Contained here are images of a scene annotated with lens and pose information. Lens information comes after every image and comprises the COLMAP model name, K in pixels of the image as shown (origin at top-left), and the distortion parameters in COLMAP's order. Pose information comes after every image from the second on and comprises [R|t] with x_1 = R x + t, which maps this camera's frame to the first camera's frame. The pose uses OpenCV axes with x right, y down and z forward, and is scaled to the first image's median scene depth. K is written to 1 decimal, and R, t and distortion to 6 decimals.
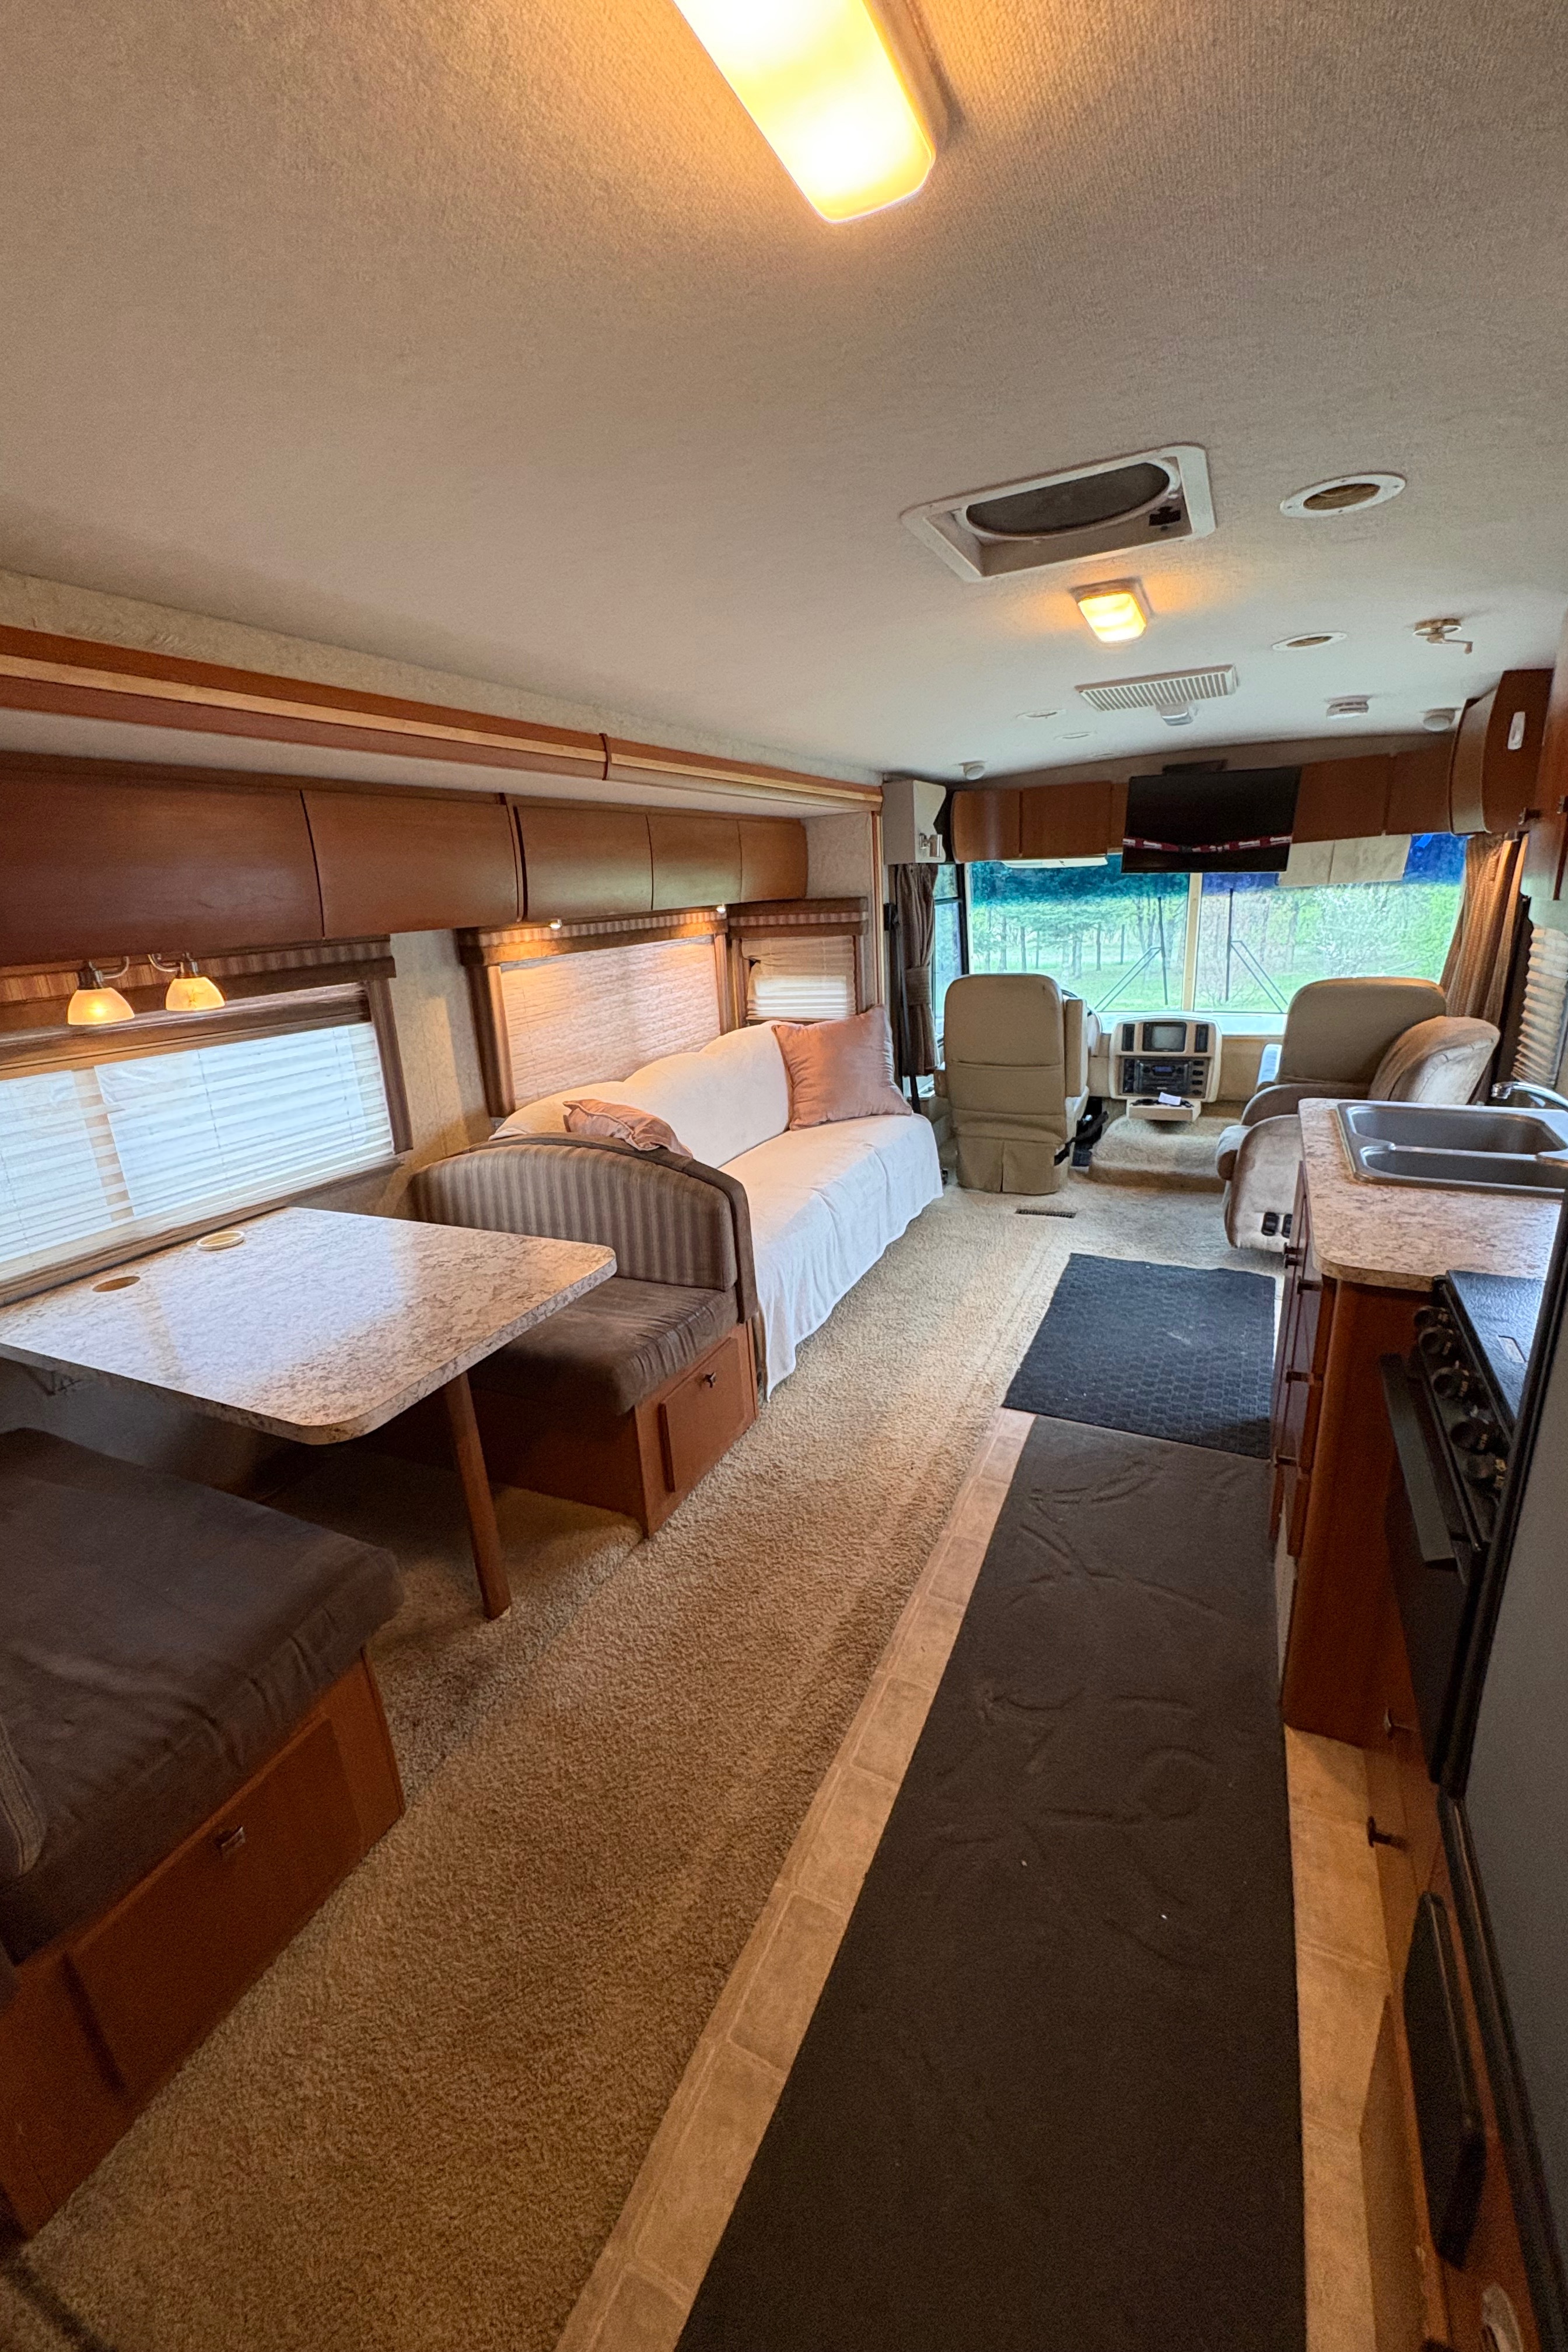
lens RADIAL K [[936.9, 0, 786.0], [0, 936.9, 1174.6], [0, 0, 1]] dist [-0.000336, 0.000305]
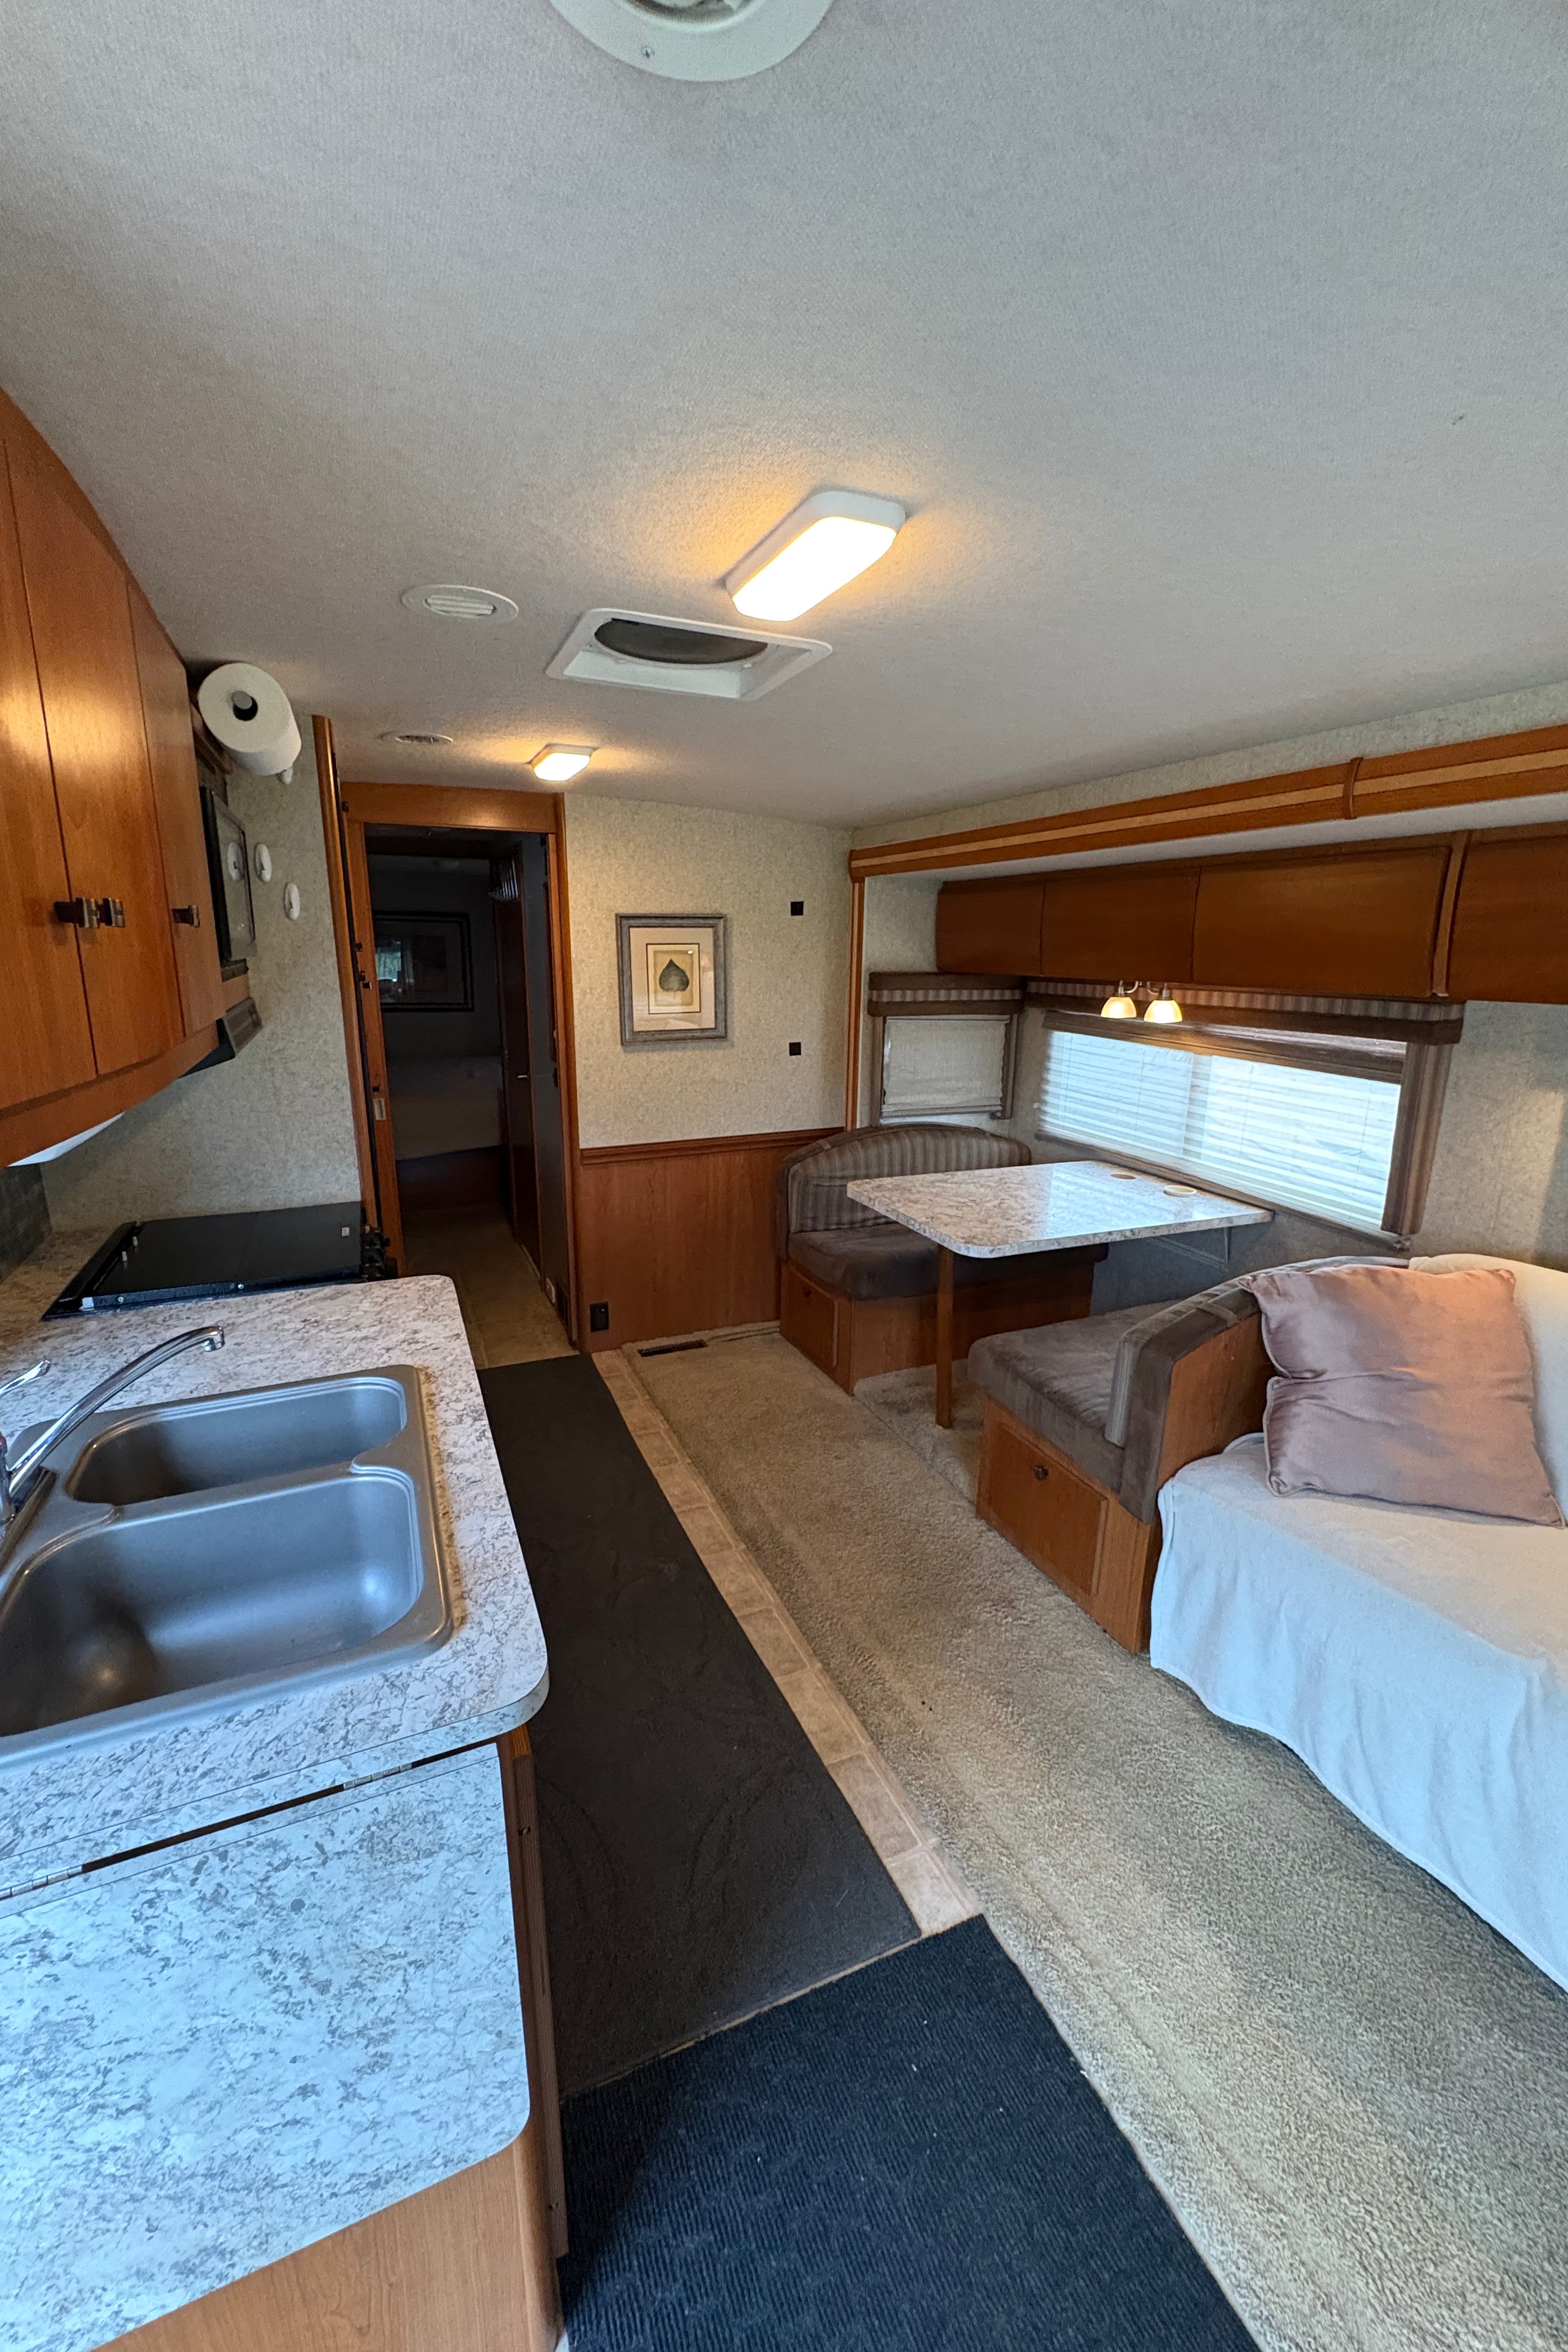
lens RADIAL K [[936.9, 0, 782.4], [0, 936.9, 1174.6], [0, 0, 1]] dist [-0.000336, 0.000305]
pose [[-0.647237, 0.225235, -0.728253, 0.807903], [-0.203938, 0.869364, 0.450128, -0.472366], [0.734502, 0.439858, -0.516751, 1.331556]]
